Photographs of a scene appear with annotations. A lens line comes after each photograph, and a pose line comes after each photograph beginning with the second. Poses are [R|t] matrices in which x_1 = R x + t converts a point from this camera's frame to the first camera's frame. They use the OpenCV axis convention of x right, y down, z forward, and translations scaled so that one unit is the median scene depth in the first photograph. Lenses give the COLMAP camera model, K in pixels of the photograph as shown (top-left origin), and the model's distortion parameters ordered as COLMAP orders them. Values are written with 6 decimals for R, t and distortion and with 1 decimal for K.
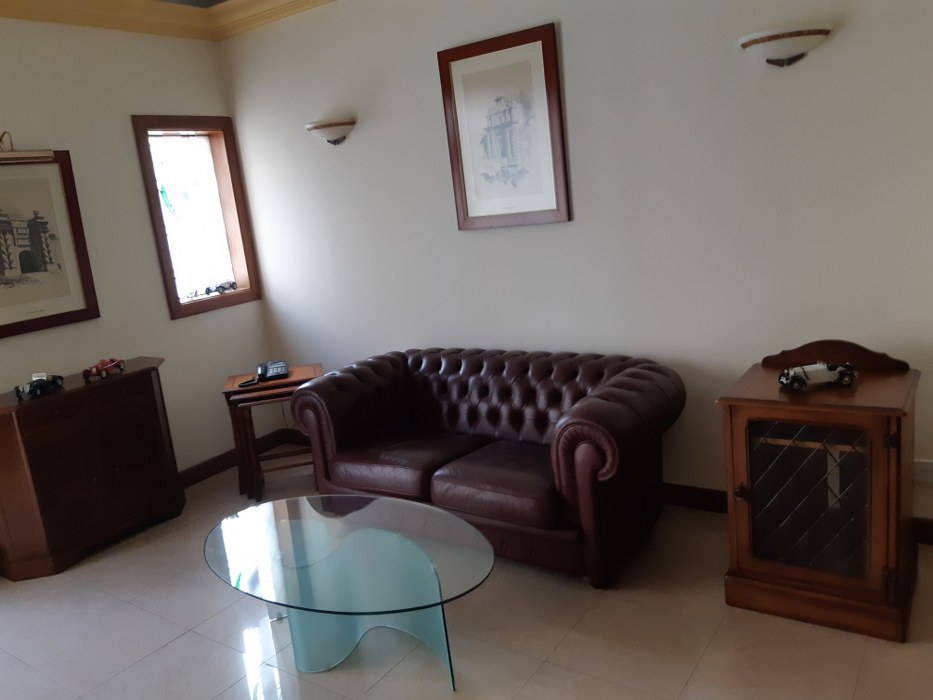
lens RADIAL K [[725.9, 0, 466.5], [0, 725.9, 350.0], [0, 0, 1]] dist [-0.070998, -0.007987]
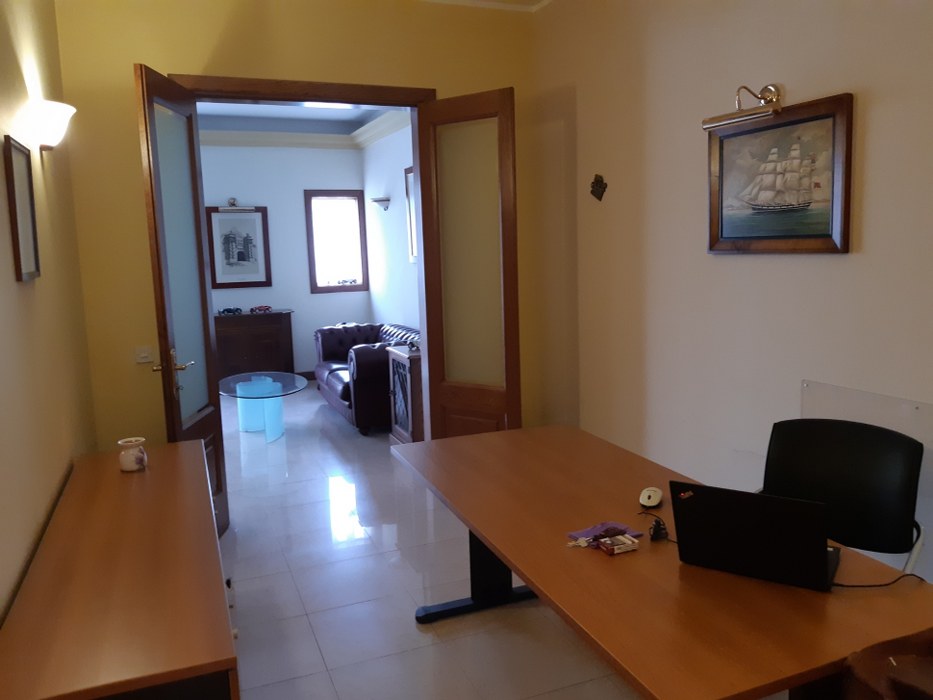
lens RADIAL K [[725.9, 0, 466.5], [0, 725.9, 350.0], [0, 0, 1]] dist [-0.070998, -0.007987]
pose [[0.827802, 0.159710, -0.537808, 1.108367], [-0.177476, 0.983941, 0.019023, -0.003230], [0.532209, 0.079701, 0.842853, -0.457208]]
